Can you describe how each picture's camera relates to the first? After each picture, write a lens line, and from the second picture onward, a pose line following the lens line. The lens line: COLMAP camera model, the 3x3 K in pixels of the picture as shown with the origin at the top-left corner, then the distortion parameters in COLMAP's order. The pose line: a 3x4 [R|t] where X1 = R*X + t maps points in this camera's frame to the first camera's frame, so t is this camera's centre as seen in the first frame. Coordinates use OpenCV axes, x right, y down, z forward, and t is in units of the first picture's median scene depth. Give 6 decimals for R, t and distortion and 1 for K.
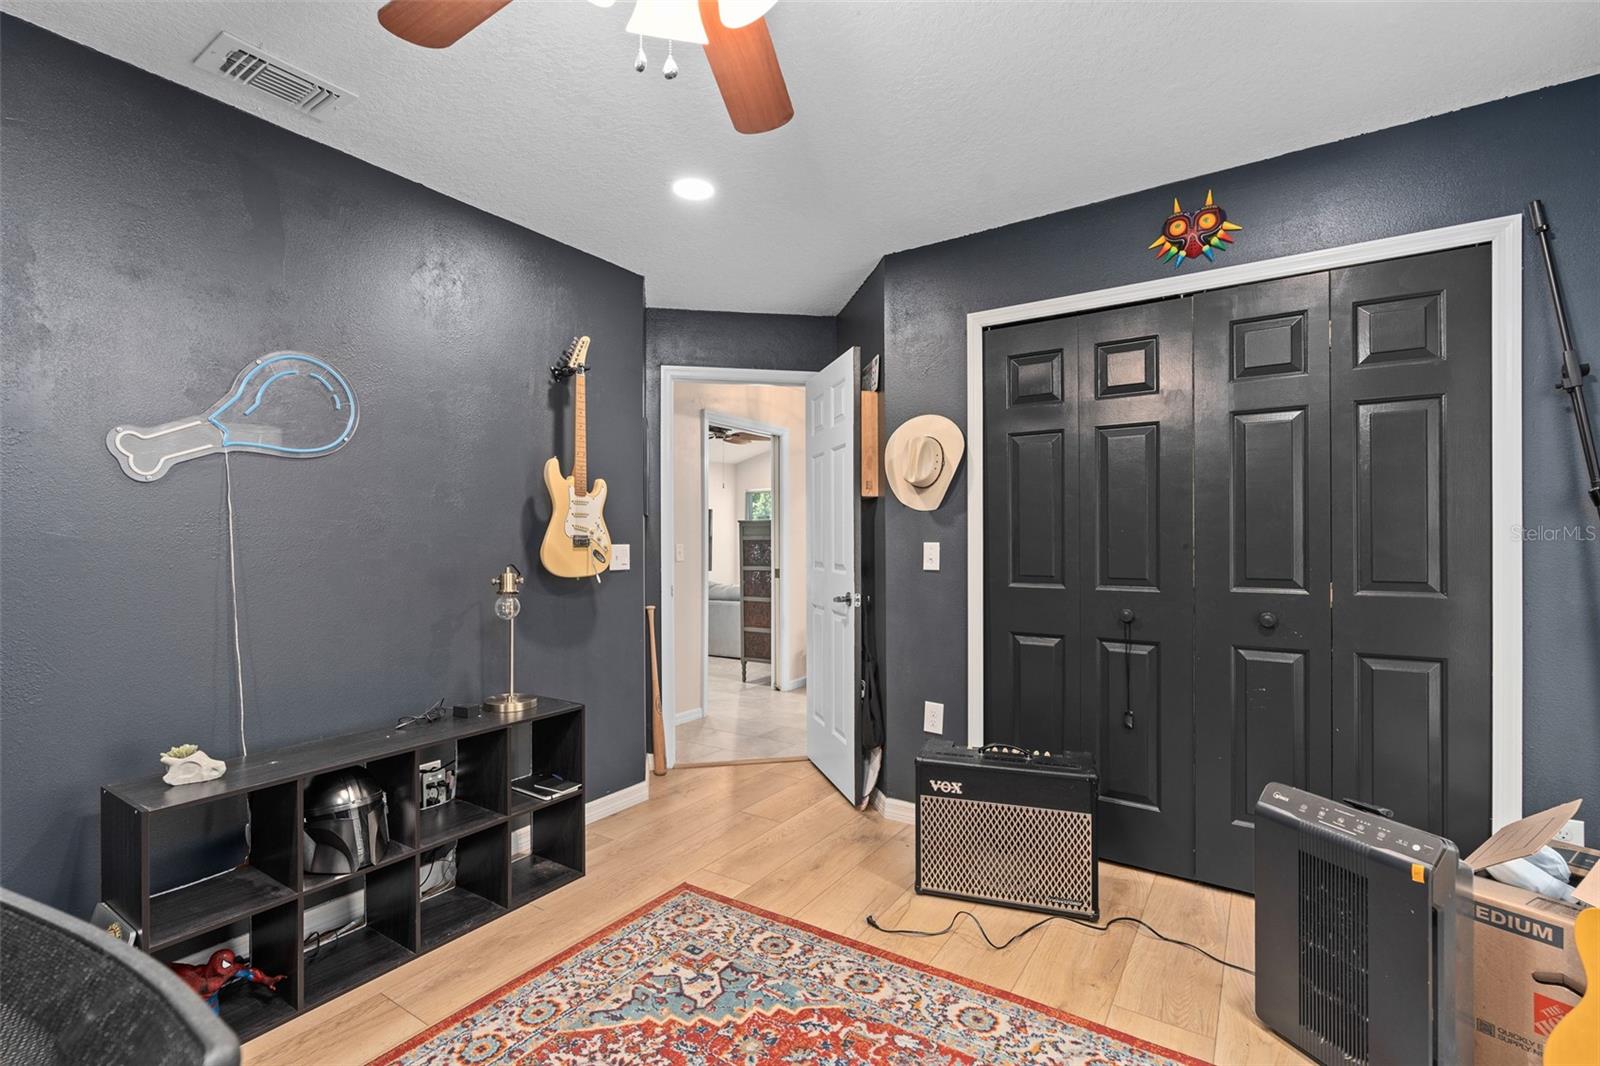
lens RADIAL K [[725.8, 0, 795.0], [0, 725.8, 526.6], [0, 0, 1]] dist [-0.006234, 0.000146]
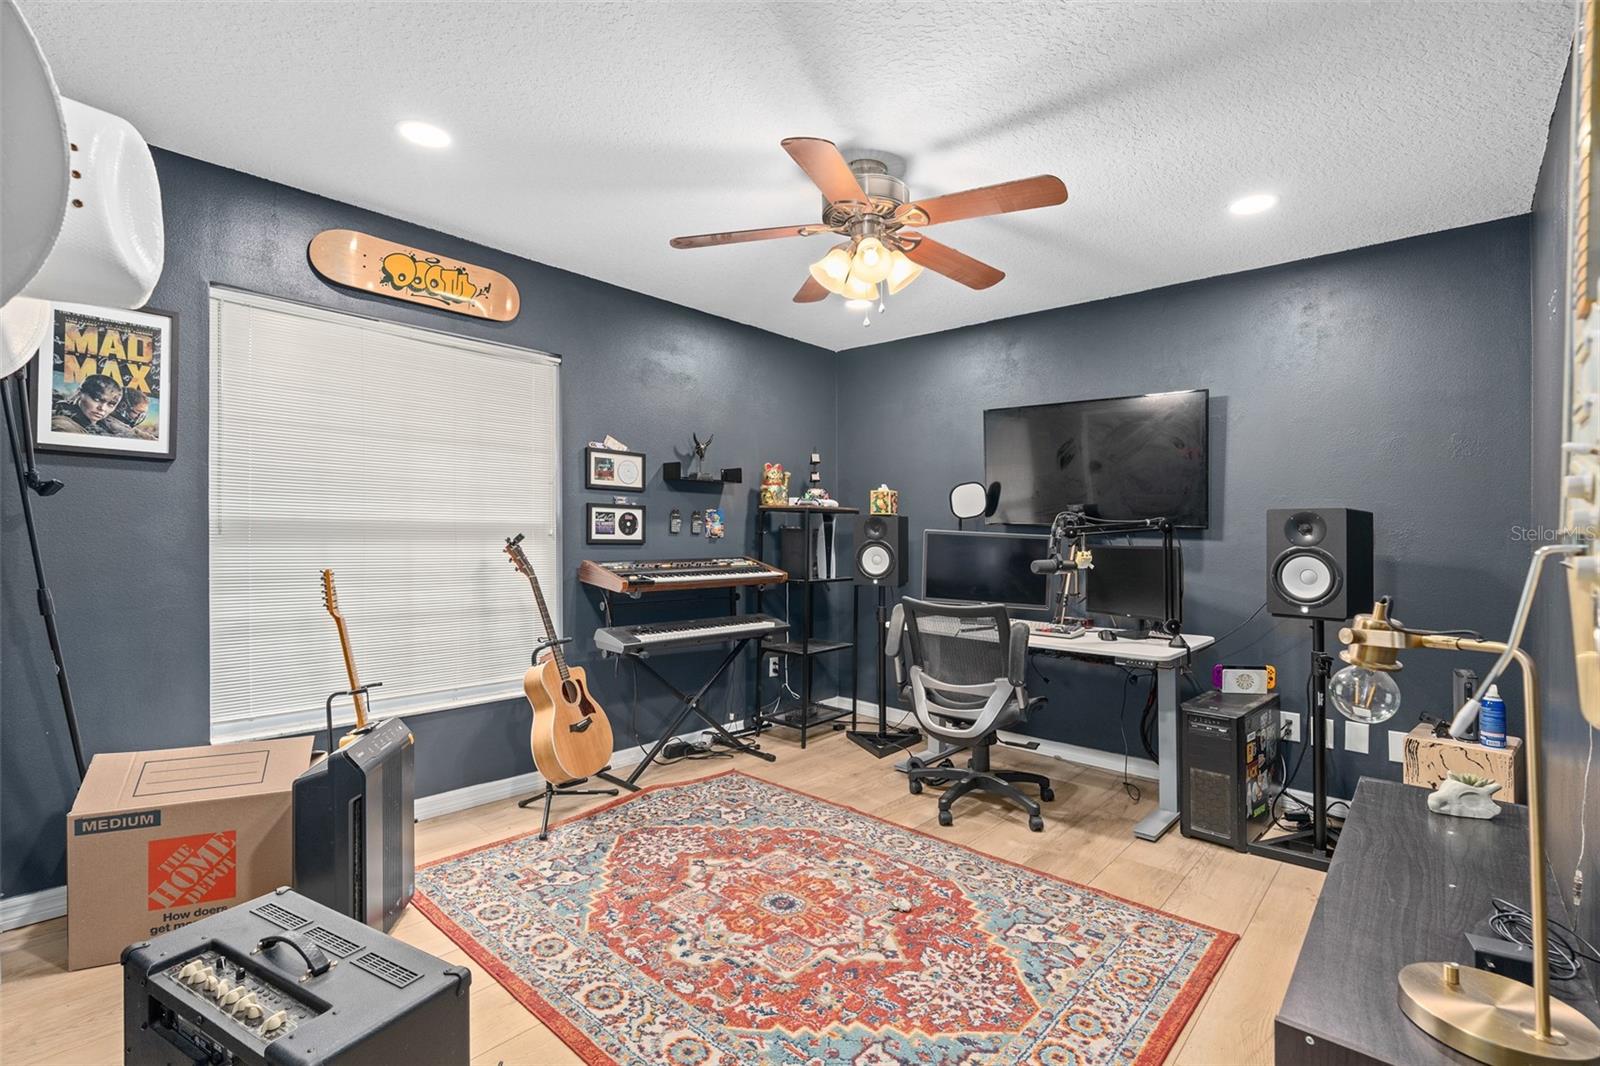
lens RADIAL K [[725.8, 0, 795.0], [0, 725.8, 526.6], [0, 0, 1]] dist [-0.006234, 0.000146]
pose [[-0.988318, -0.007819, 0.152207, -0.165883], [-0.010317, 0.999825, -0.015632, 0.028751], [-0.152058, -0.017020, -0.988225, 1.985522]]
